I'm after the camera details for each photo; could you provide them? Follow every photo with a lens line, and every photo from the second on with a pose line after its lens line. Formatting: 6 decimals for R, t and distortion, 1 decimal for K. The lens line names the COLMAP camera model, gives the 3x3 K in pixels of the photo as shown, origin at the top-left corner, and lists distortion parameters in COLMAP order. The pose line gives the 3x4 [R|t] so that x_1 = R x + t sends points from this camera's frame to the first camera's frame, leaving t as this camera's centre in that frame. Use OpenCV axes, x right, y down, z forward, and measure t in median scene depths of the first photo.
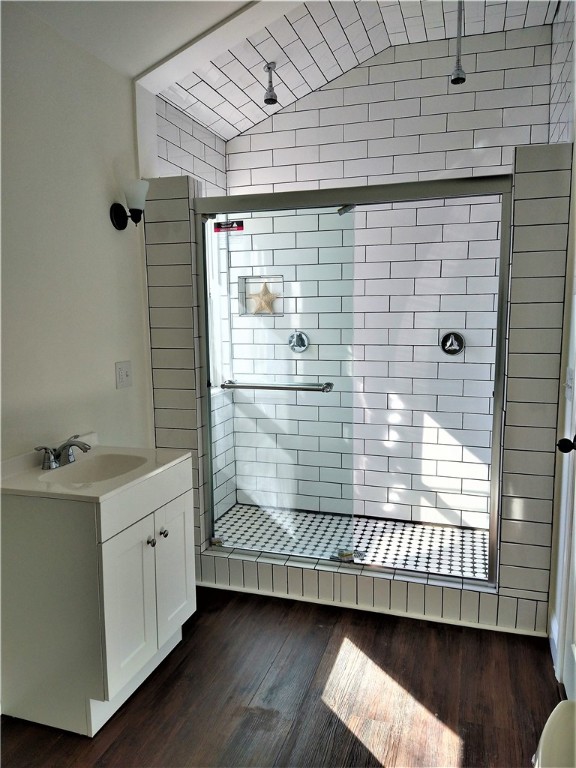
lens RADIAL K [[566.5, 0, 287.9], [0, 566.5, 387.9], [0, 0, 1]] dist [0.103430, -0.128328]
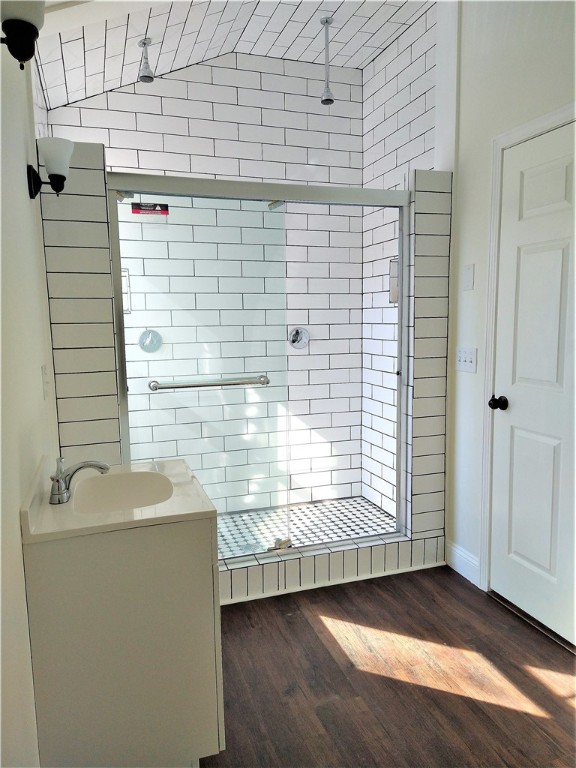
lens RADIAL K [[566.5, 0, 288.6], [0, 566.5, 385.8], [0, 0, 1]] dist [0.103430, -0.128328]
pose [[0.802541, -0.076722, 0.591644, -0.388300], [0.088434, 0.996039, 0.009206, 0.003151], [-0.590007, 0.044934, 0.806147, 0.130232]]
